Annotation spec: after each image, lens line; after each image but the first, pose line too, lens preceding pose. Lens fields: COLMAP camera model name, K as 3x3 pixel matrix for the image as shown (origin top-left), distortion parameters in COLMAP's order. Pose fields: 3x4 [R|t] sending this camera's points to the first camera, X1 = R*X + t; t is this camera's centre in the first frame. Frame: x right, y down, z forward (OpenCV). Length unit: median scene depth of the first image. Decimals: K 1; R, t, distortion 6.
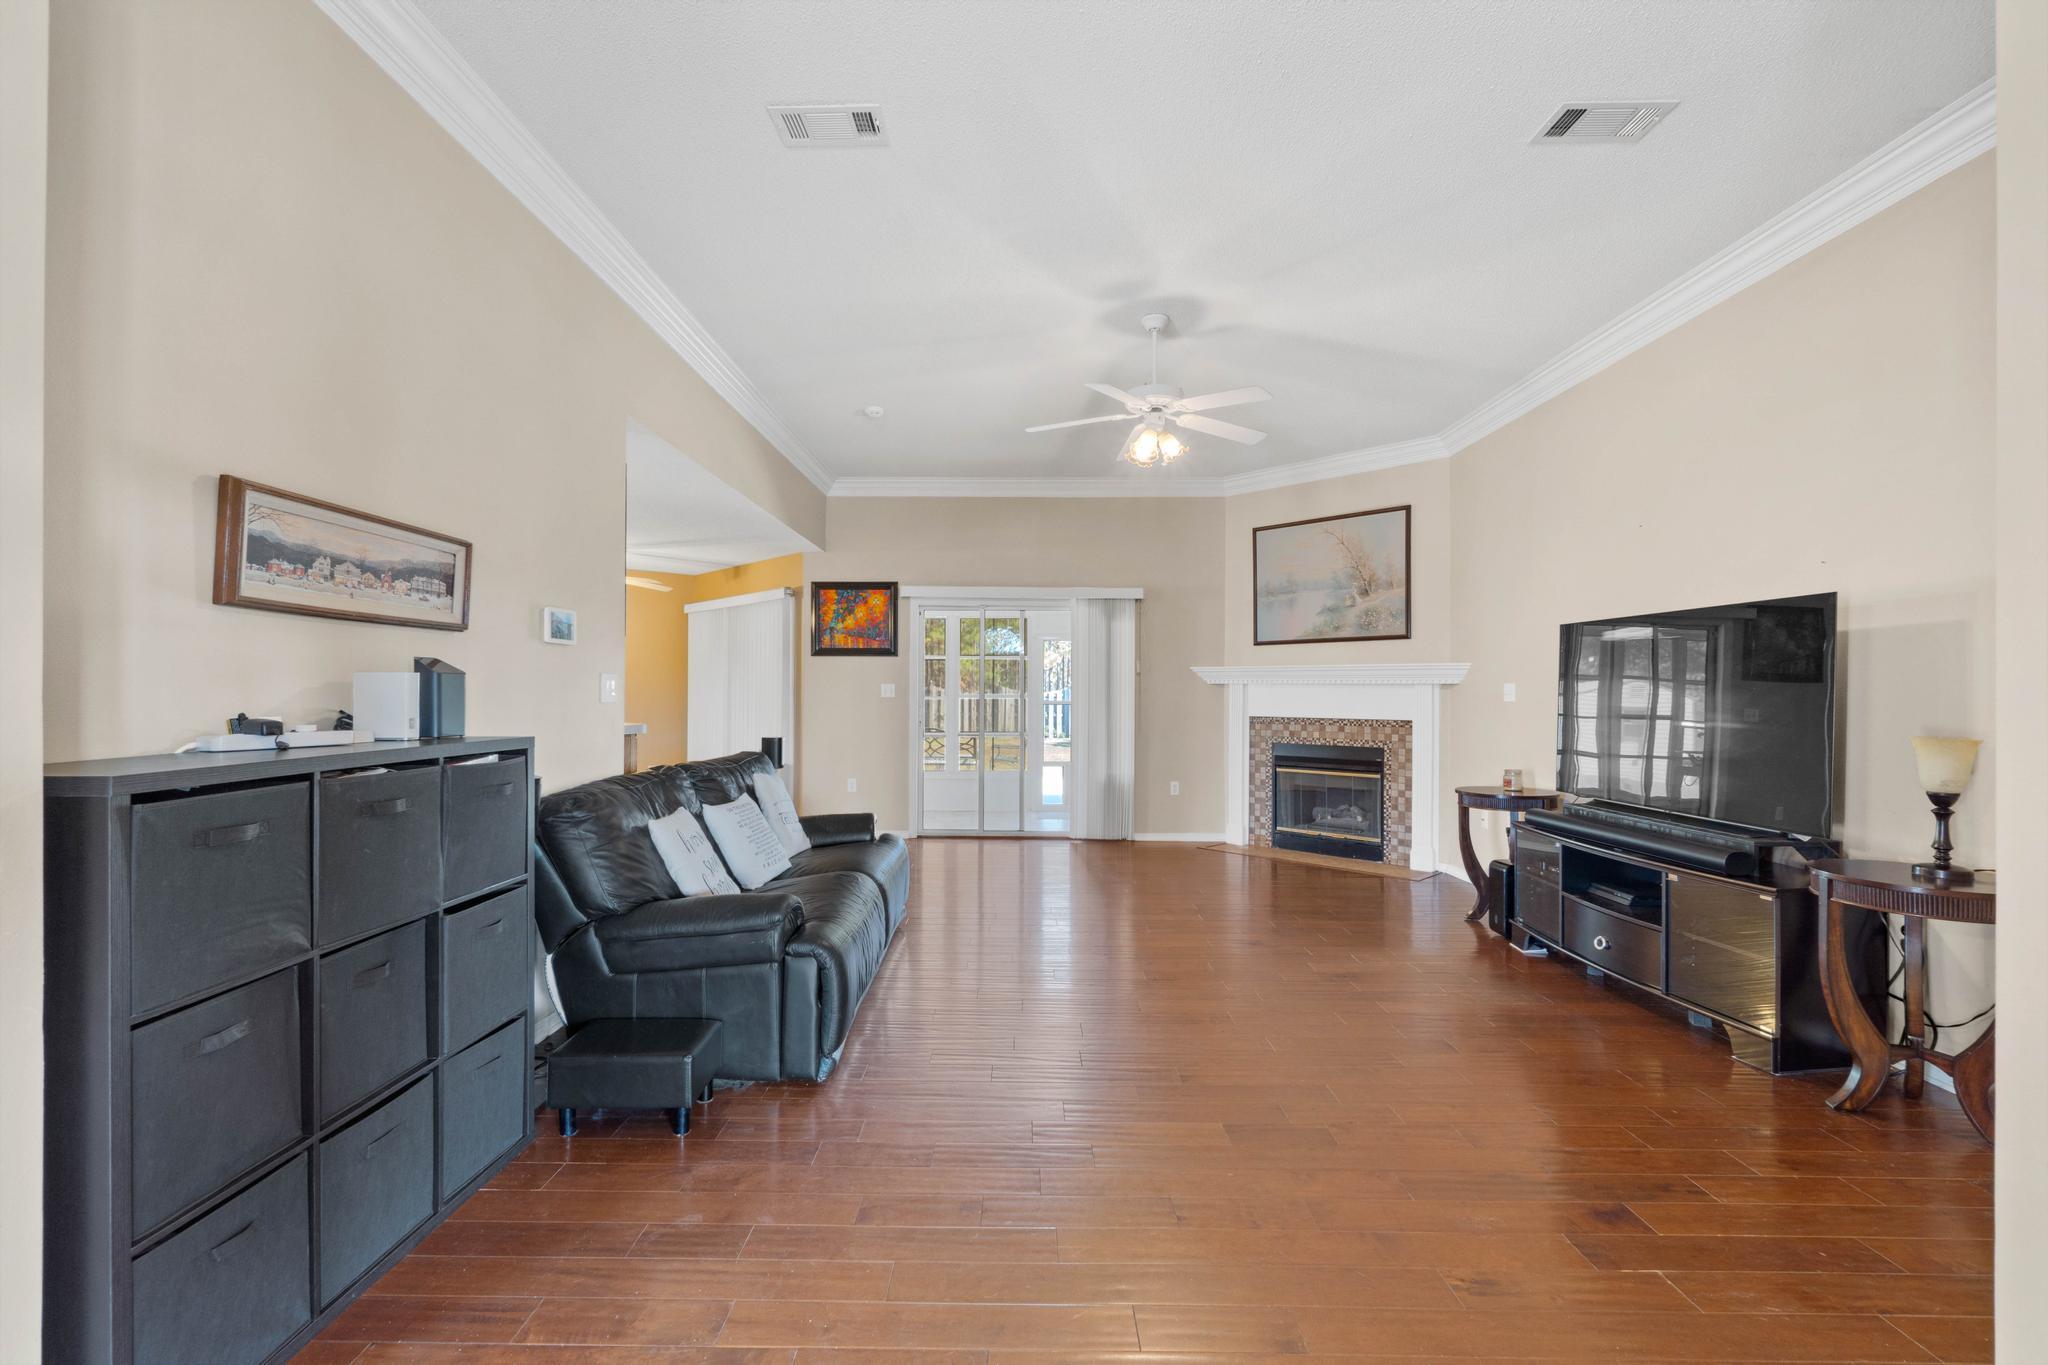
lens RADIAL K [[886.1, 0, 1015.5], [0, 886.1, 684.1], [0, 0, 1]] dist [-0.002661, 0.000377]
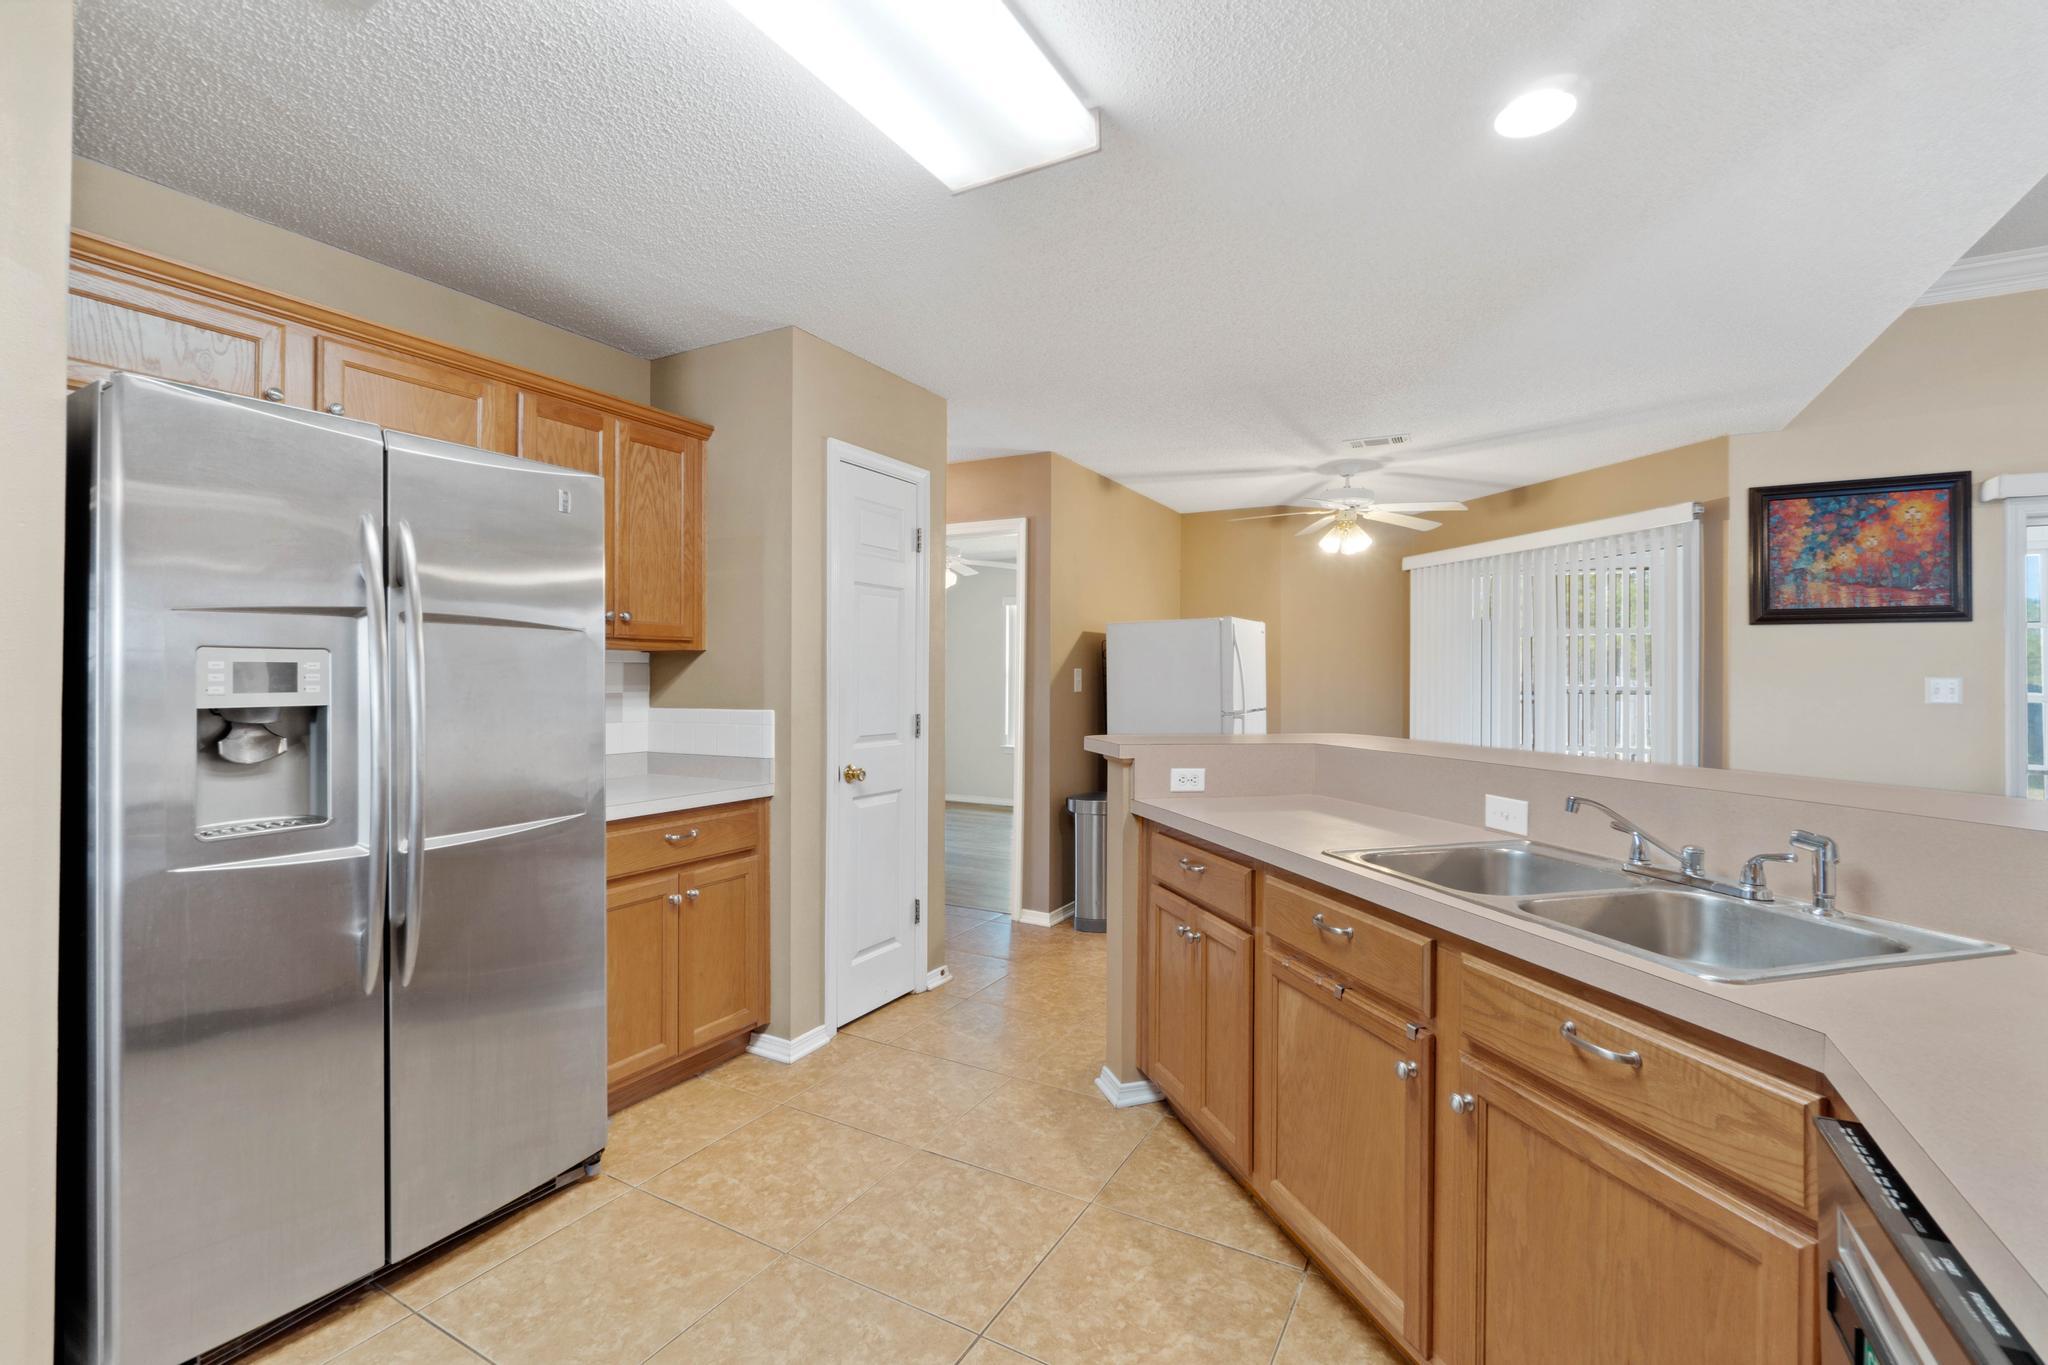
lens RADIAL K [[886.1, 0, 1015.5], [0, 886.1, 684.1], [0, 0, 1]] dist [-0.002661, 0.000377]
pose [[0.880230, 0.005861, -0.474511, -0.405659], [-0.000946, 0.999943, 0.010597, -0.000650], [0.474546, -0.008878, 0.880186, 0.338081]]
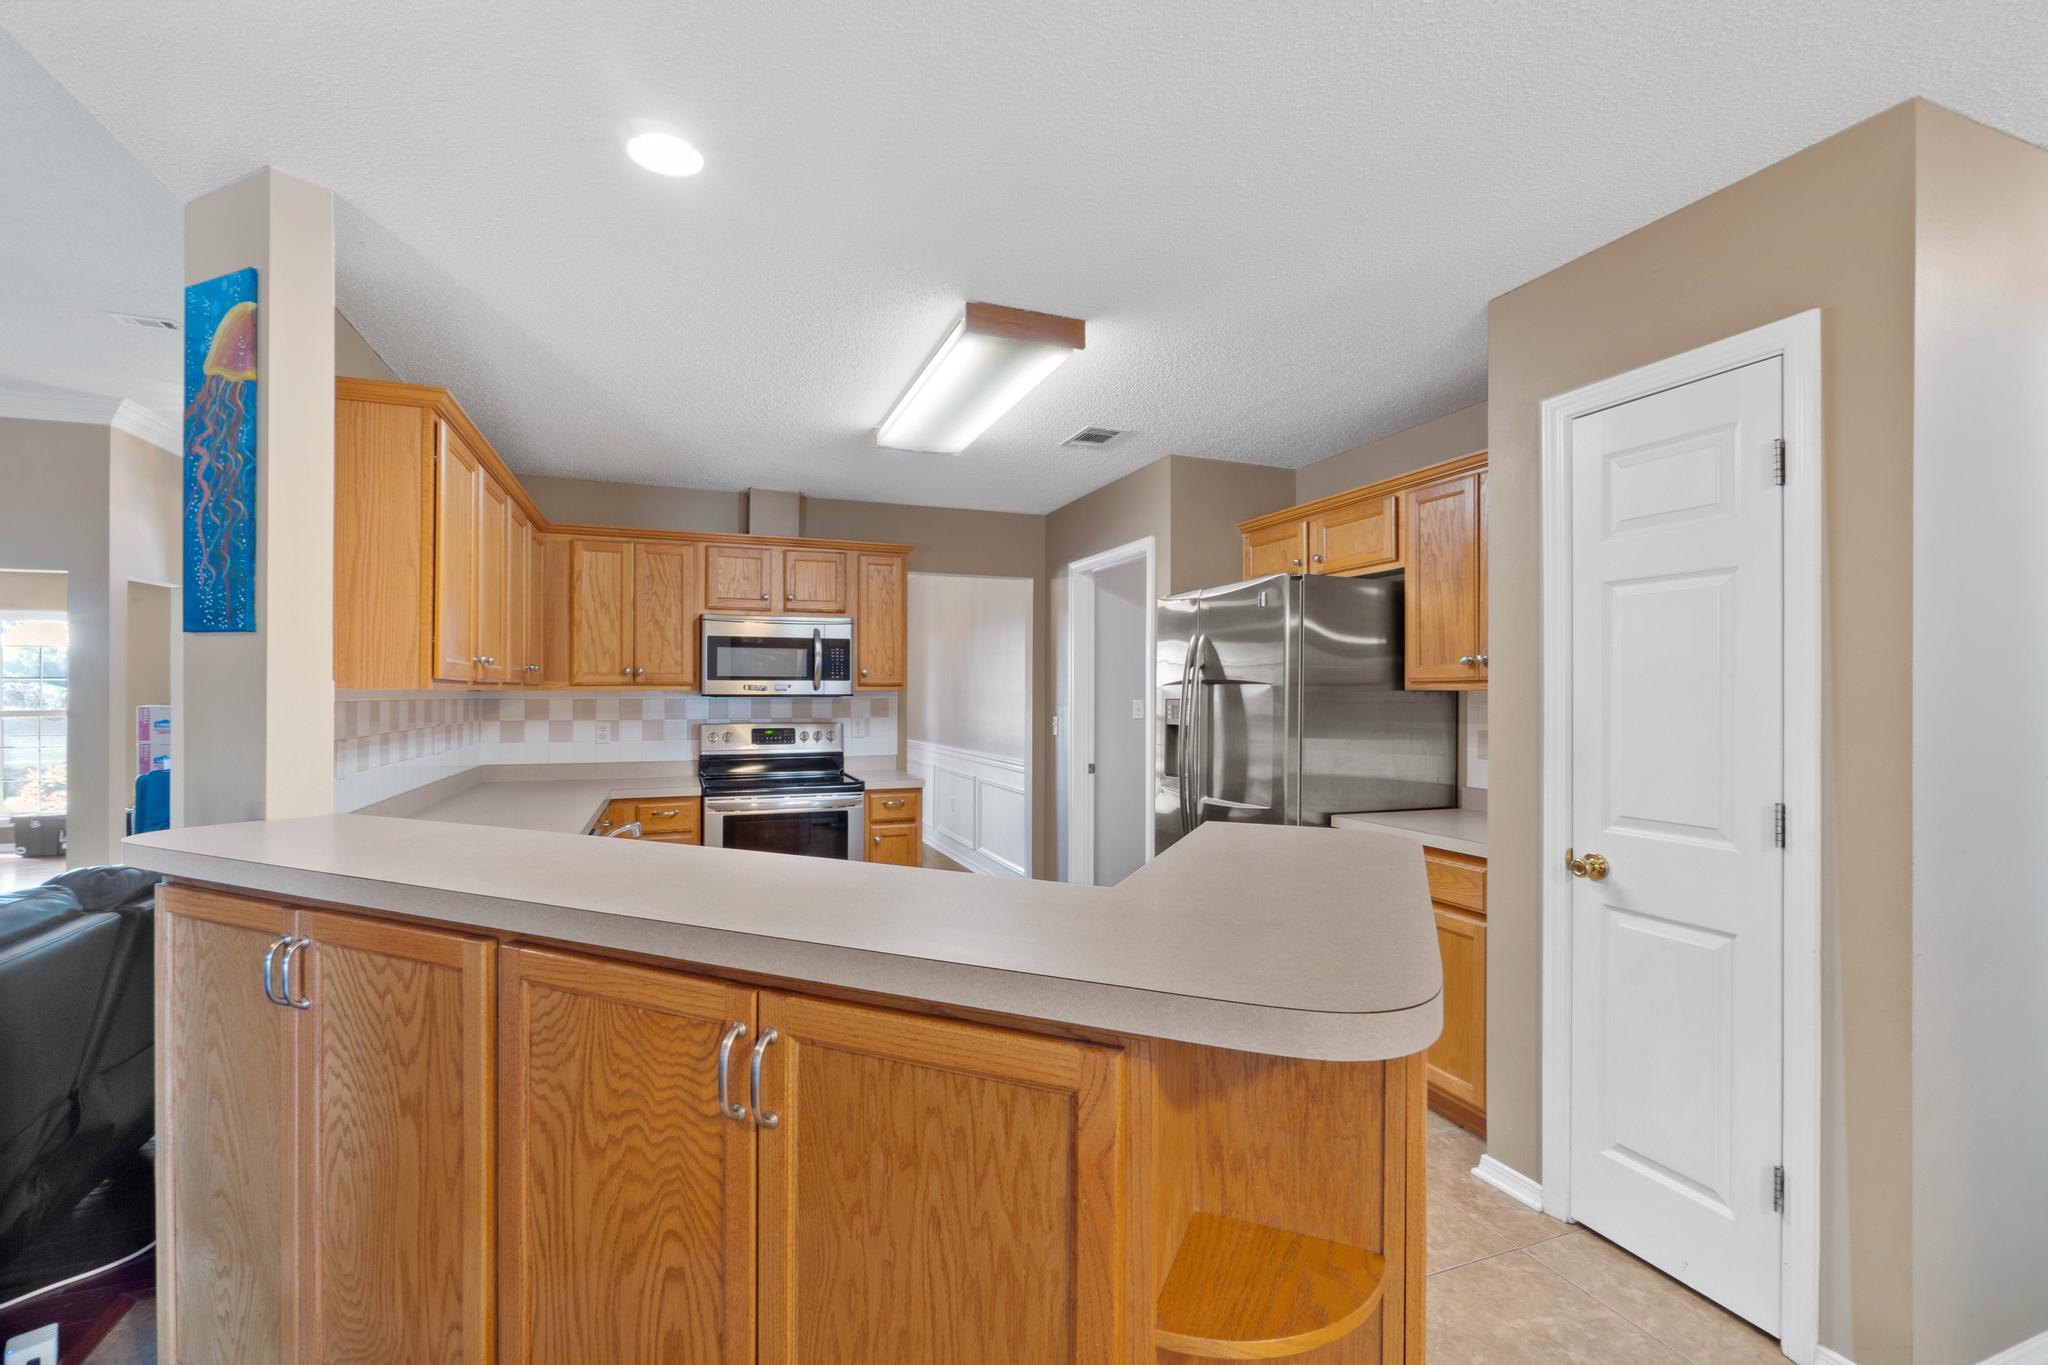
lens RADIAL K [[895.8, 0, 1005.1], [0, 895.8, 695.5], [0, 0, 1]] dist [-0.008013, 0.000125]
pose [[-0.931154, -0.002027, -0.364620, -0.389778], [0.000029, 0.999984, -0.005632, -0.007954], [0.364626, -0.005254, -0.931139, 0.927427]]
